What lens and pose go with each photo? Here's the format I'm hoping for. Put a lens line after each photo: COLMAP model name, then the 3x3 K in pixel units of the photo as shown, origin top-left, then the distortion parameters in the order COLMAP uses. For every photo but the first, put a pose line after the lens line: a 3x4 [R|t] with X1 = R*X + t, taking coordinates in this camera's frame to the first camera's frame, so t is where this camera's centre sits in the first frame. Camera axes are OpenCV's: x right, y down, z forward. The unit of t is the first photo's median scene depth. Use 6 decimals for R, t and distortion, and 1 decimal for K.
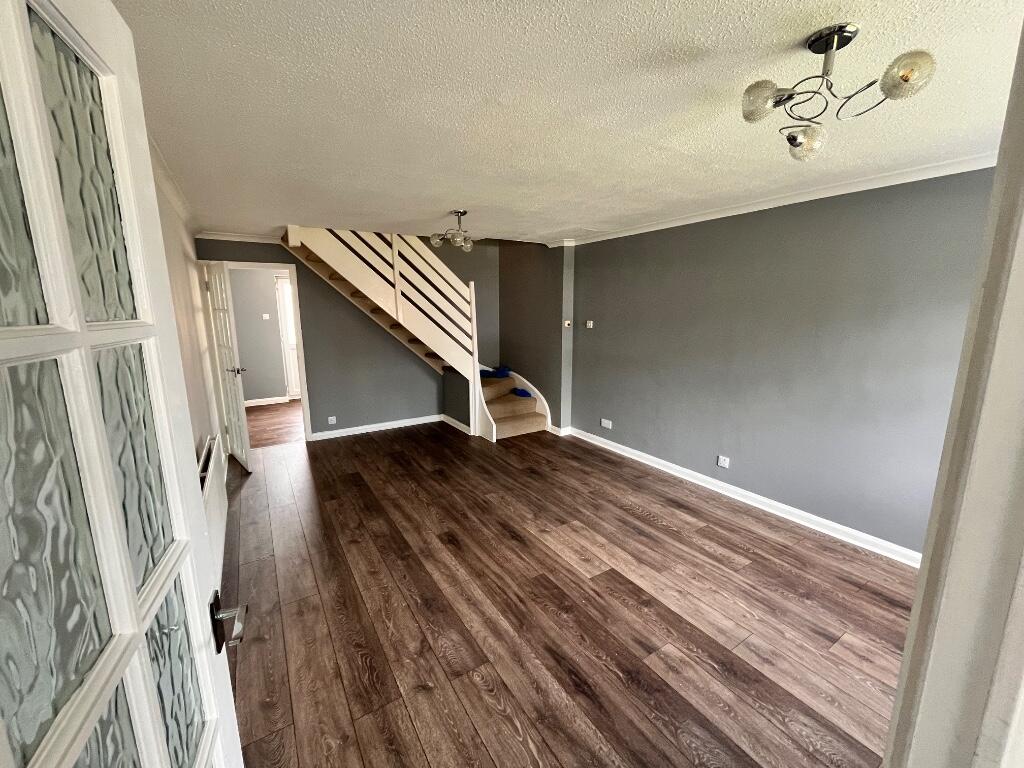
lens RADIAL K [[416.5, 0, 506.3], [0, 416.5, 386.3], [0, 0, 1]] dist [-0.010058, 0.000844]
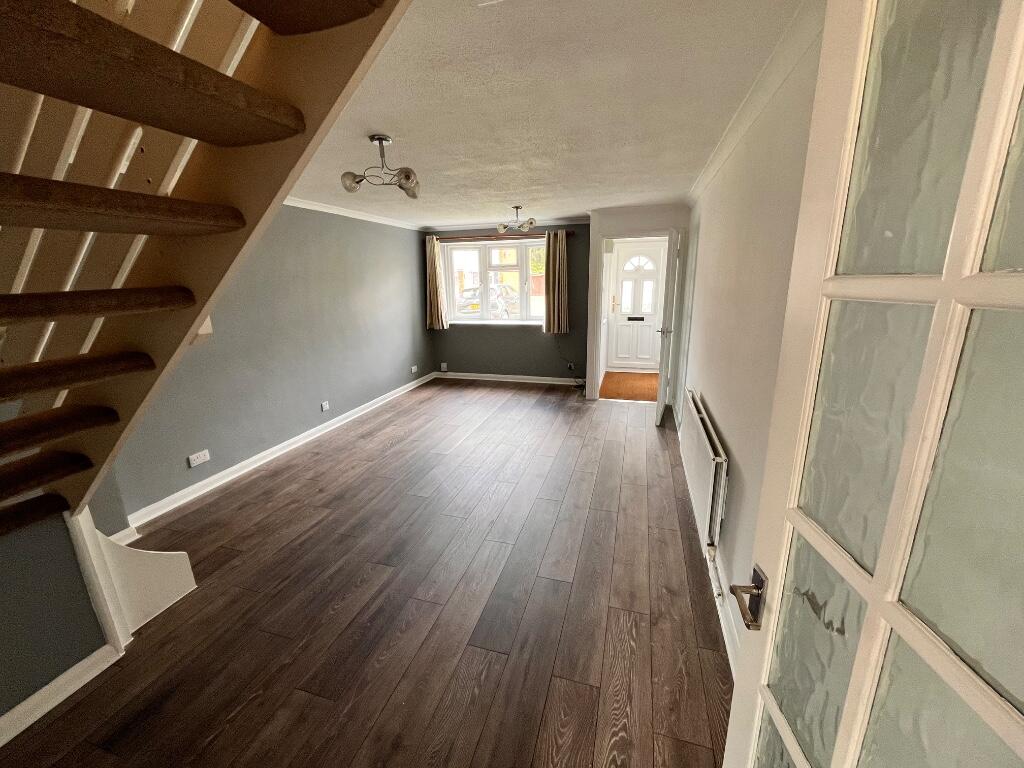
lens RADIAL K [[416.5, 0, 513.7], [0, 416.5, 385.5], [0, 0, 1]] dist [-0.010058, 0.000844]
pose [[-0.671158, -0.160094, 0.723821, -0.978320], [0.169066, 0.917615, 0.359722, -0.298198], [-0.721778, 0.363803, -0.588799, 1.669827]]
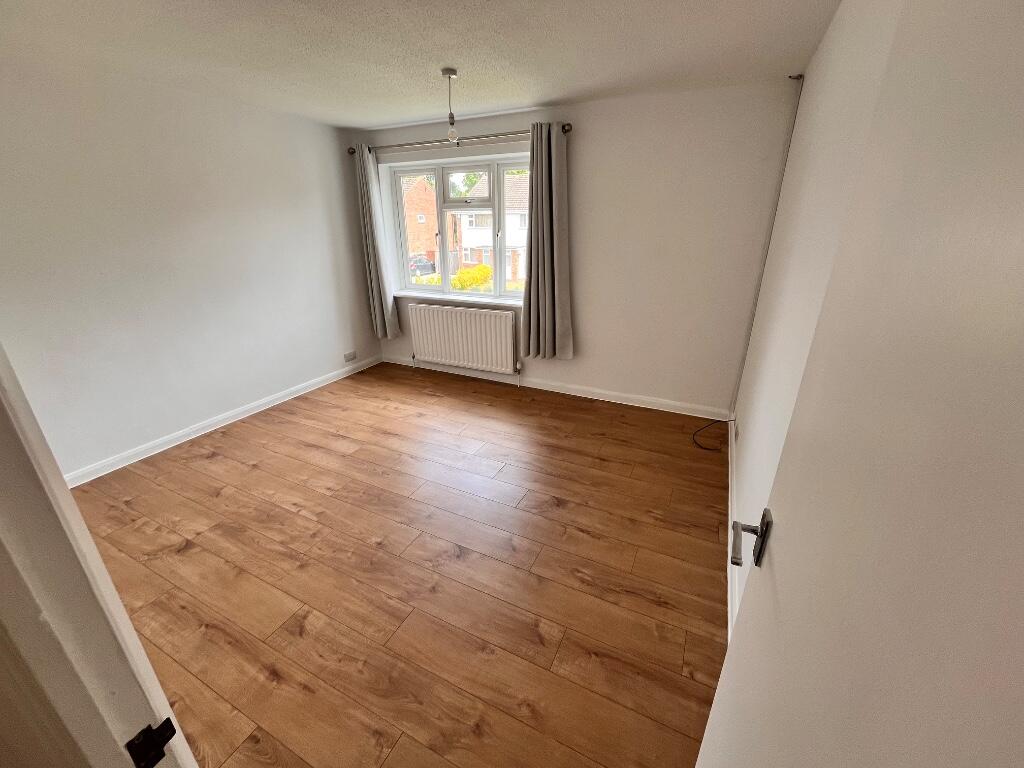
lens RADIAL K [[416.5, 0, 510.2], [0, 416.5, 380.6], [0, 0, 1]] dist [-0.010058, 0.000844]
pose [[-0.530141, -0.268496, 0.804276, -0.530116], [0.197858, 0.883181, 0.425256, -0.128732], [-0.824501, 0.384578, -0.415087, 0.857674]]
